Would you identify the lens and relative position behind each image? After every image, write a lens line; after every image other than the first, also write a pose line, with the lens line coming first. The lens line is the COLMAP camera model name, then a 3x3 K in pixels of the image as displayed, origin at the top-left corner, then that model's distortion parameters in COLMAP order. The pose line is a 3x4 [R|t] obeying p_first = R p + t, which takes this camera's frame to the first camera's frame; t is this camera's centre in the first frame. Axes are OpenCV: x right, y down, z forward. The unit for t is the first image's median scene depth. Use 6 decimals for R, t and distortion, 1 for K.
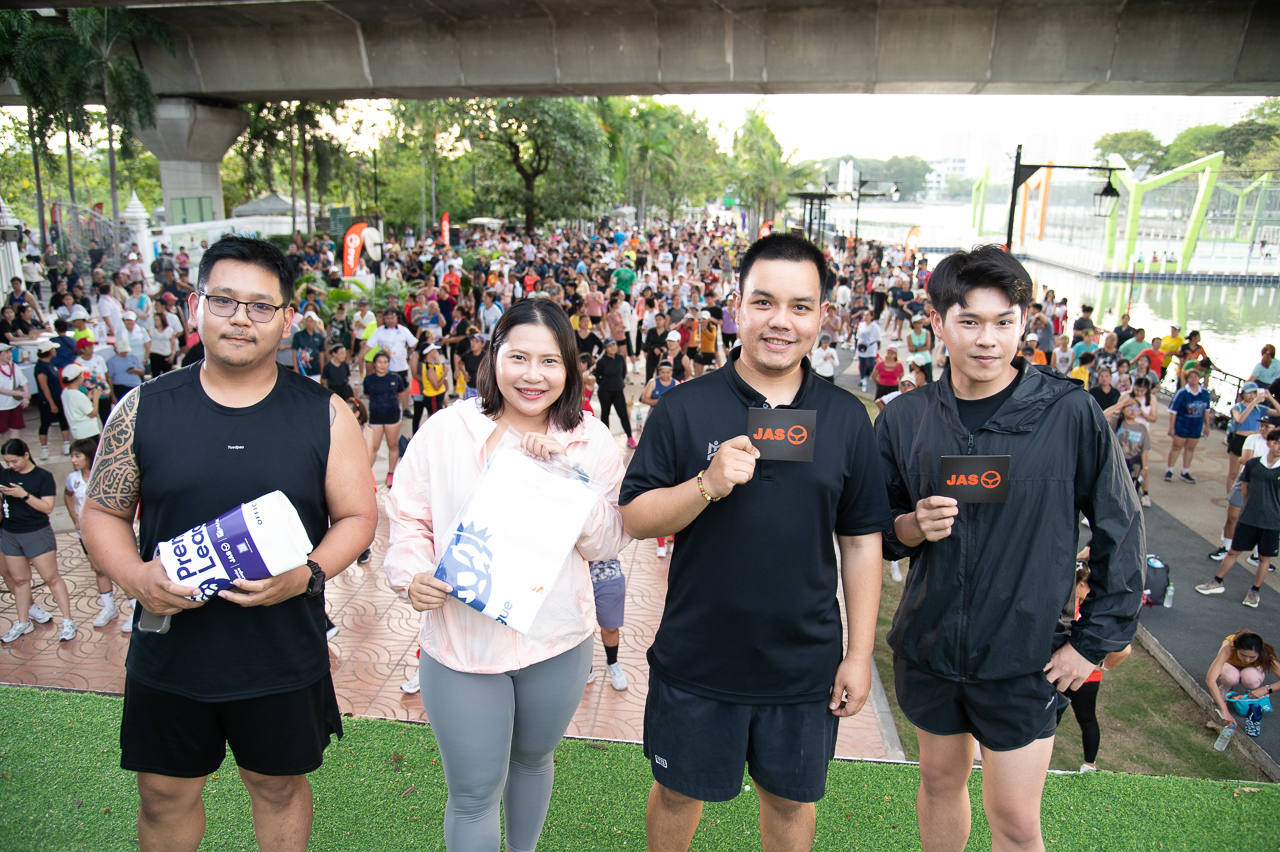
lens RADIAL K [[993.8, 0, 641.9], [0, 993.8, 429.0], [0, 0, 1]] dist [-0.038757, 0.017087]
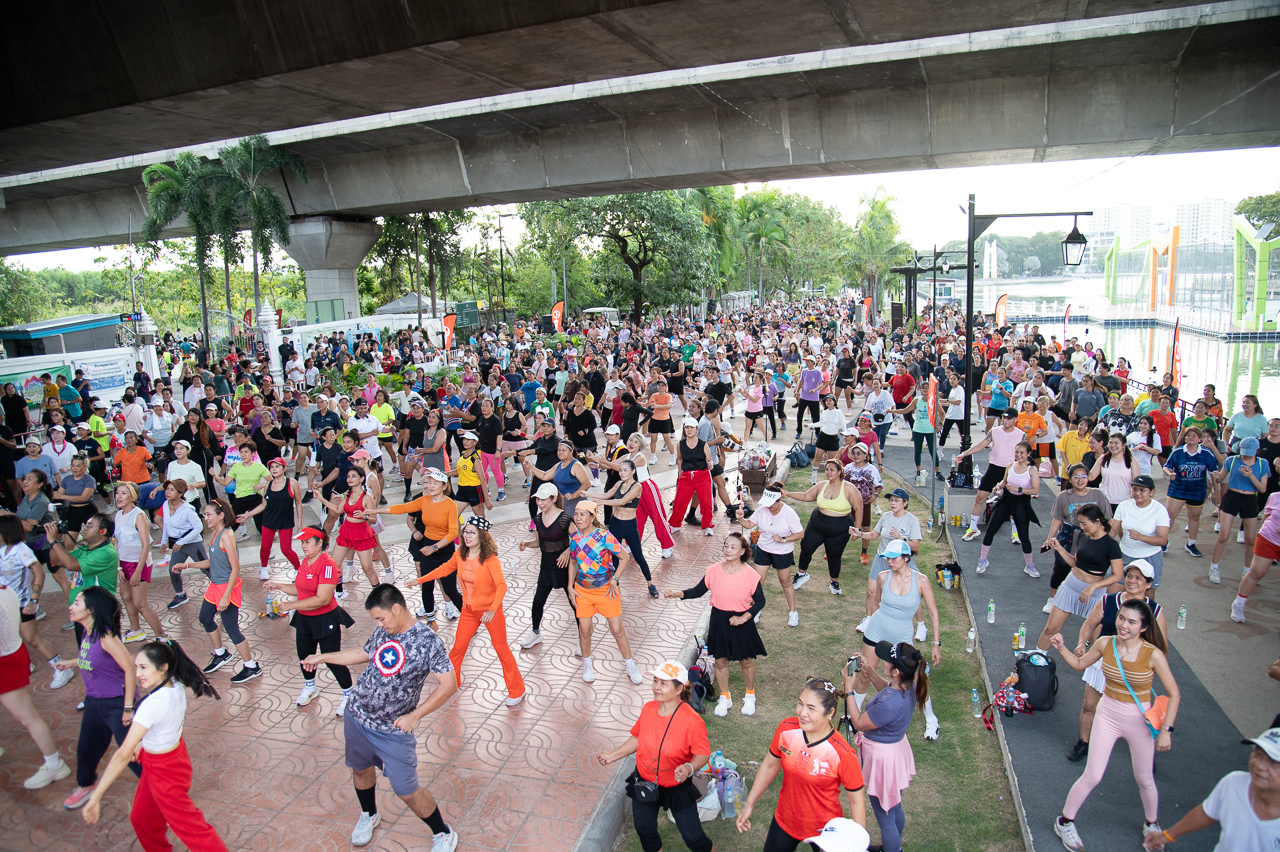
lens RADIAL K [[918.2, 0, 633.6], [0, 918.2, 427.9], [0, 0, 1]] dist [-0.076923, 0.030019]
pose [[0.981734, -0.024456, -0.188680, 0.088376], [0.009509, 0.996772, -0.079724, -0.000181], [0.190021, 0.076474, 0.978797, 0.043320]]
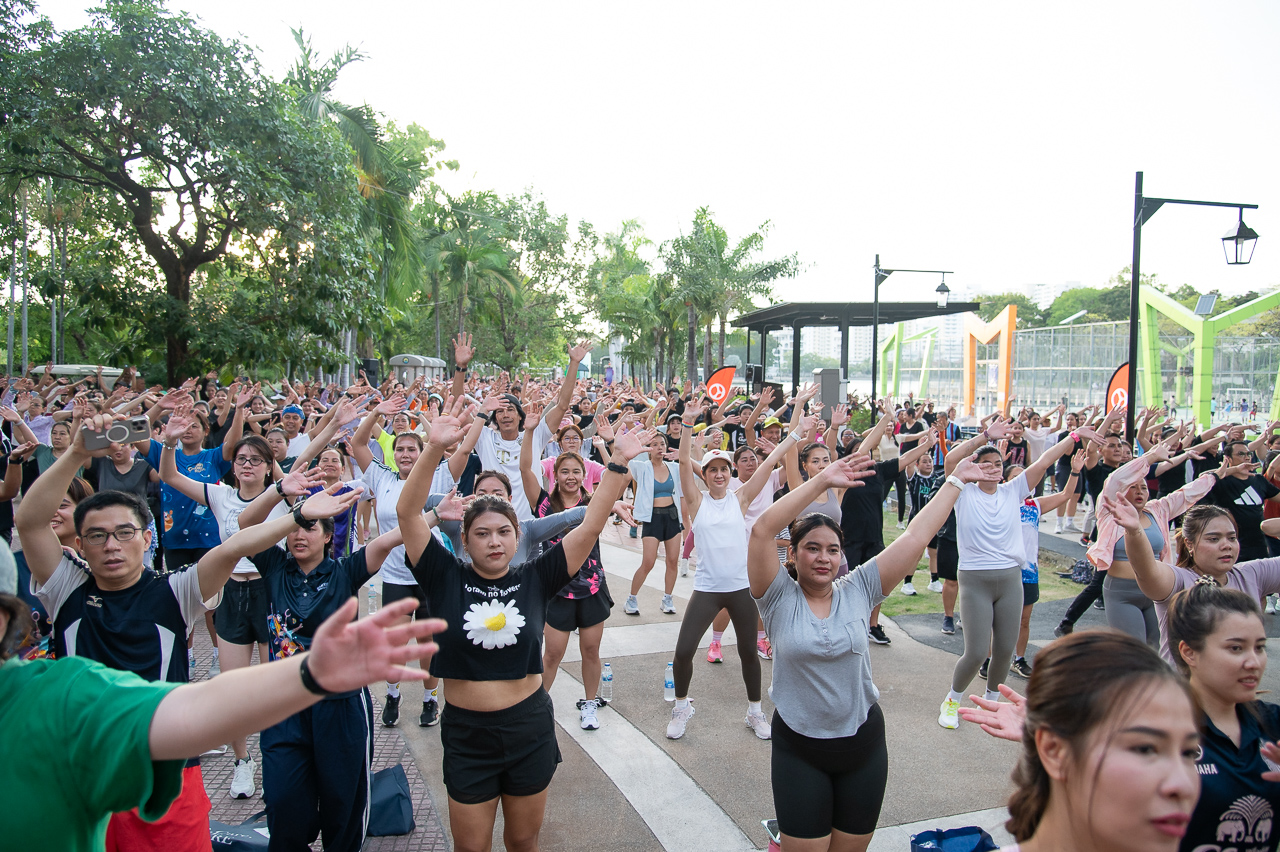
lens RADIAL K [[993.8, 0, 641.4], [0, 993.8, 427.2], [0, 0, 1]] dist [-0.038757, 0.017087]
pose [[0.985791, -0.015245, 0.167286, 0.015038], [0.045216, 0.983198, -0.176854, -0.134742], [-0.161779, 0.181905, 0.969917, 0.748388]]
